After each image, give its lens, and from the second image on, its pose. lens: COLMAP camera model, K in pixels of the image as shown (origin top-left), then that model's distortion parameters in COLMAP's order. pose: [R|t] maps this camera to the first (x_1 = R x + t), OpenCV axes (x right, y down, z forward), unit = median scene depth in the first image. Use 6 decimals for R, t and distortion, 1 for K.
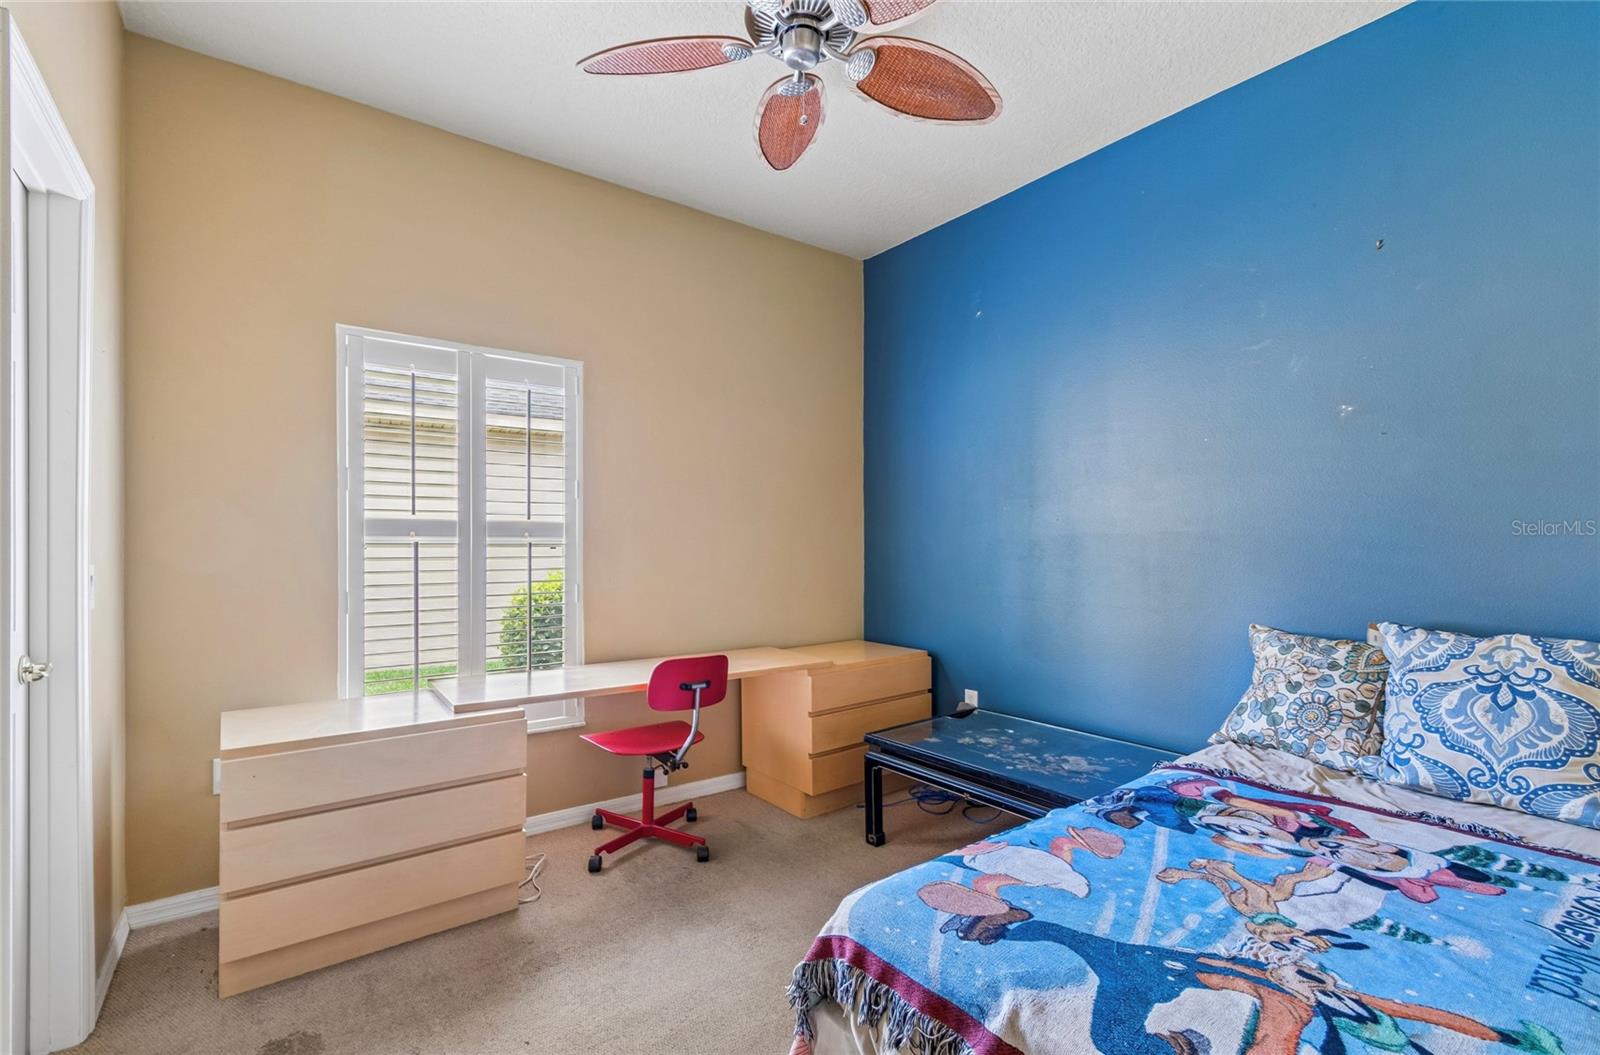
lens RADIAL K [[720.8, 0, 800.4], [0, 720.8, 536.4], [0, 0, 1]] dist [0.006382, -0.003384]
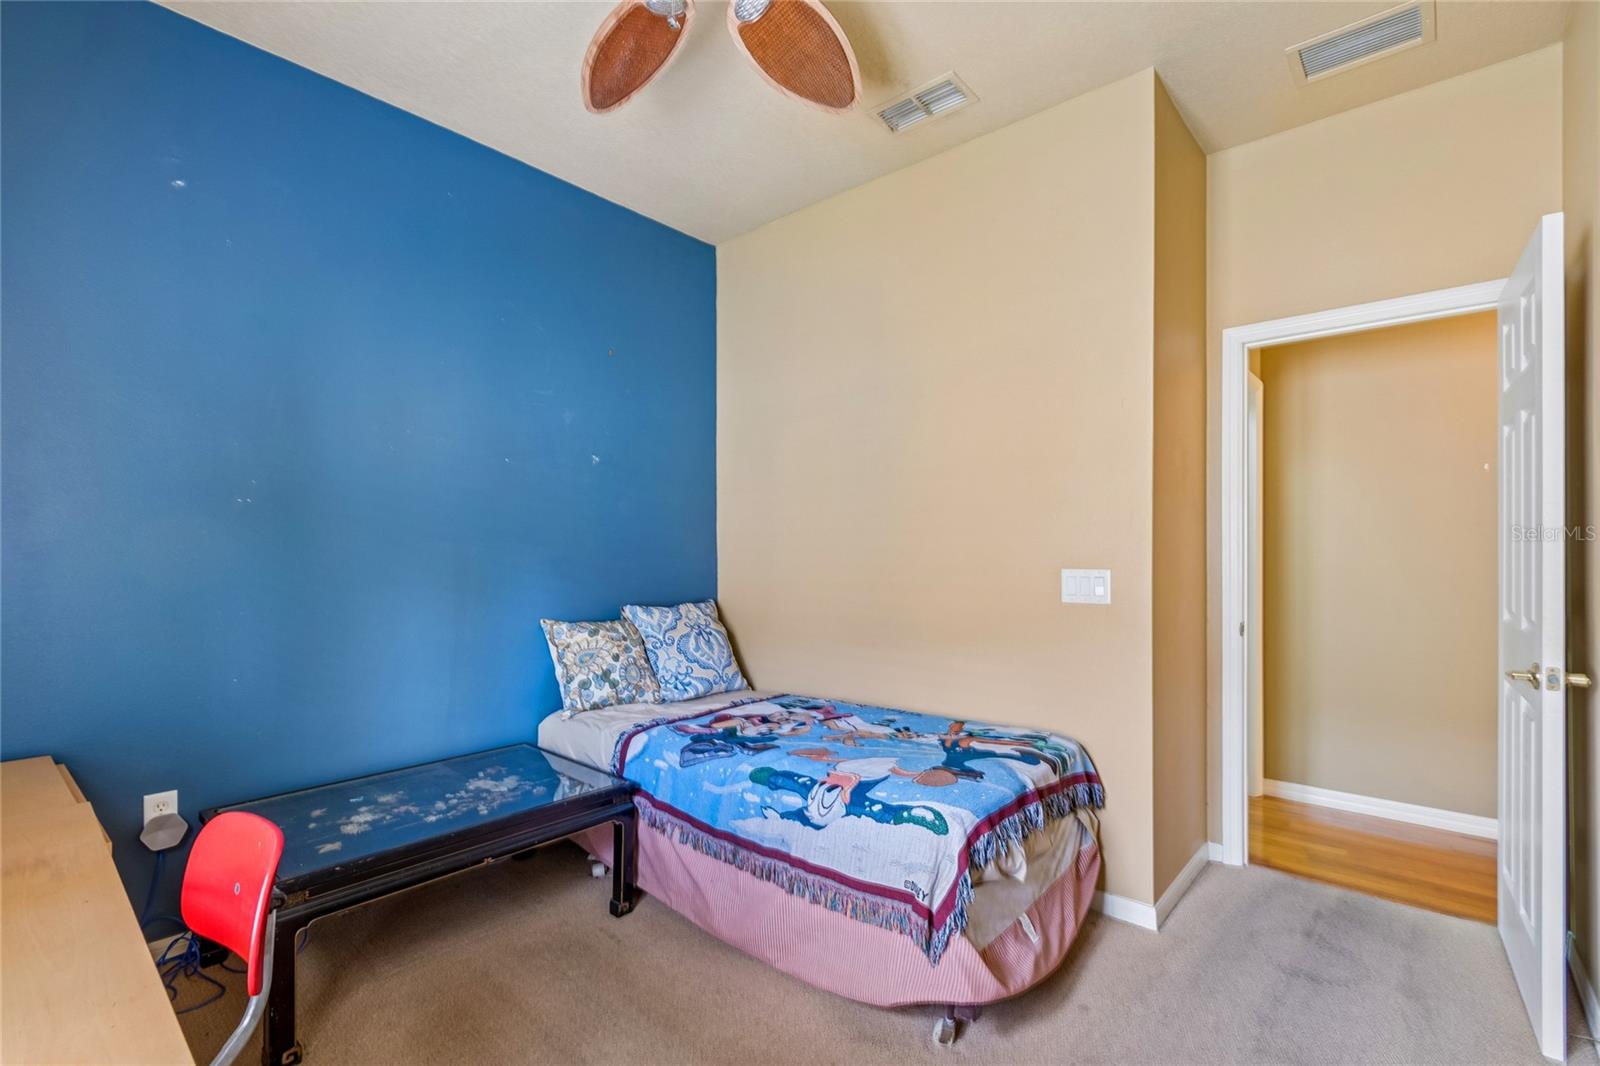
lens RADIAL K [[720.8, 0, 800.0], [0, 720.8, 542.7], [0, 0, 1]] dist [0.006382, -0.003384]
pose [[-0.215689, 0.015324, 0.976342, -0.873760], [-0.016876, 0.999669, -0.019418, 0.010904], [-0.976316, -0.020665, -0.215359, 1.122847]]
